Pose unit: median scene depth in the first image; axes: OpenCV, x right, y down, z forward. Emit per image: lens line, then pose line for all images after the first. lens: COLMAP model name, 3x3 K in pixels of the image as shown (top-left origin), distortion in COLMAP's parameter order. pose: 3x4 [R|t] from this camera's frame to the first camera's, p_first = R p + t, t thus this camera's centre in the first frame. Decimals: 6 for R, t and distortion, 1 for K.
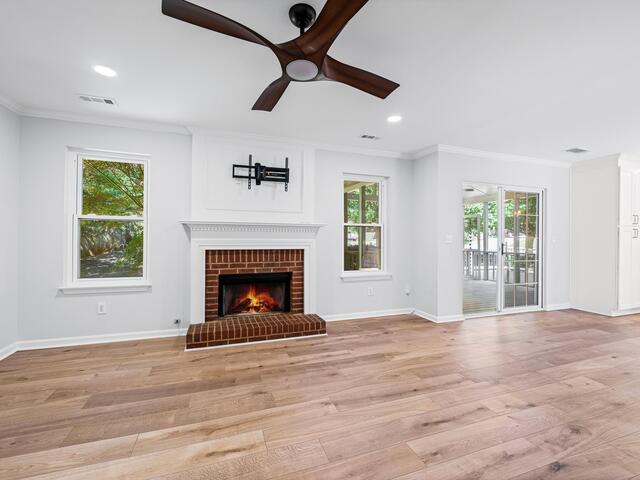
lens RADIAL K [[286.7, 0, 318.2], [0, 286.7, 239.2], [0, 0, 1]] dist [0.002032, -0.000787]
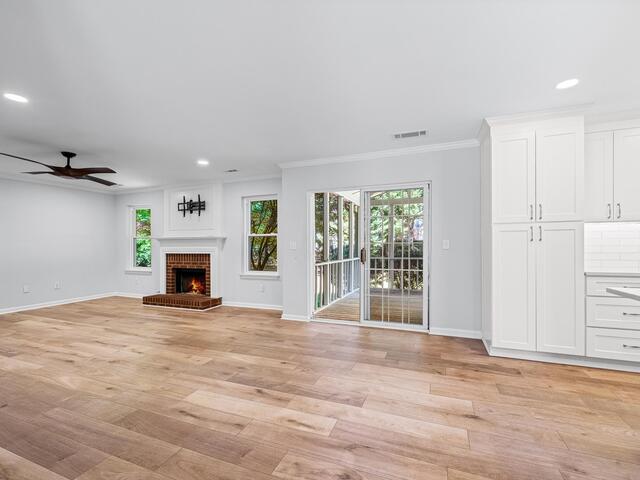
lens RADIAL K [[286.7, 0, 318.0], [0, 286.7, 246.8], [0, 0, 1]] dist [0.002032, -0.000787]
pose [[0.753572, -0.008671, -0.657308, 1.488445], [0.011206, 0.999937, -0.000343, 0.005917], [0.657270, -0.007107, 0.753622, 0.272472]]
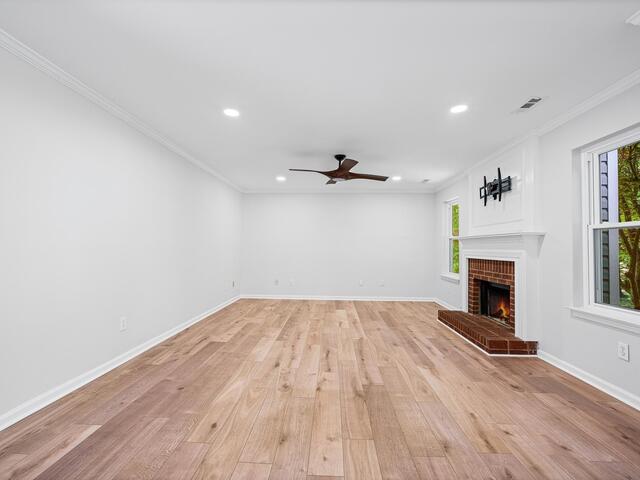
lens RADIAL K [[286.7, 0, 322.1], [0, 286.7, 236.3], [0, 0, 1]] dist [0.002032, -0.000787]
pose [[-0.366190, -0.048379, -0.929282, 1.093555], [-0.015358, 0.998826, -0.045947, 0.007588], [0.930413, -0.002553, -0.366503, 0.852267]]
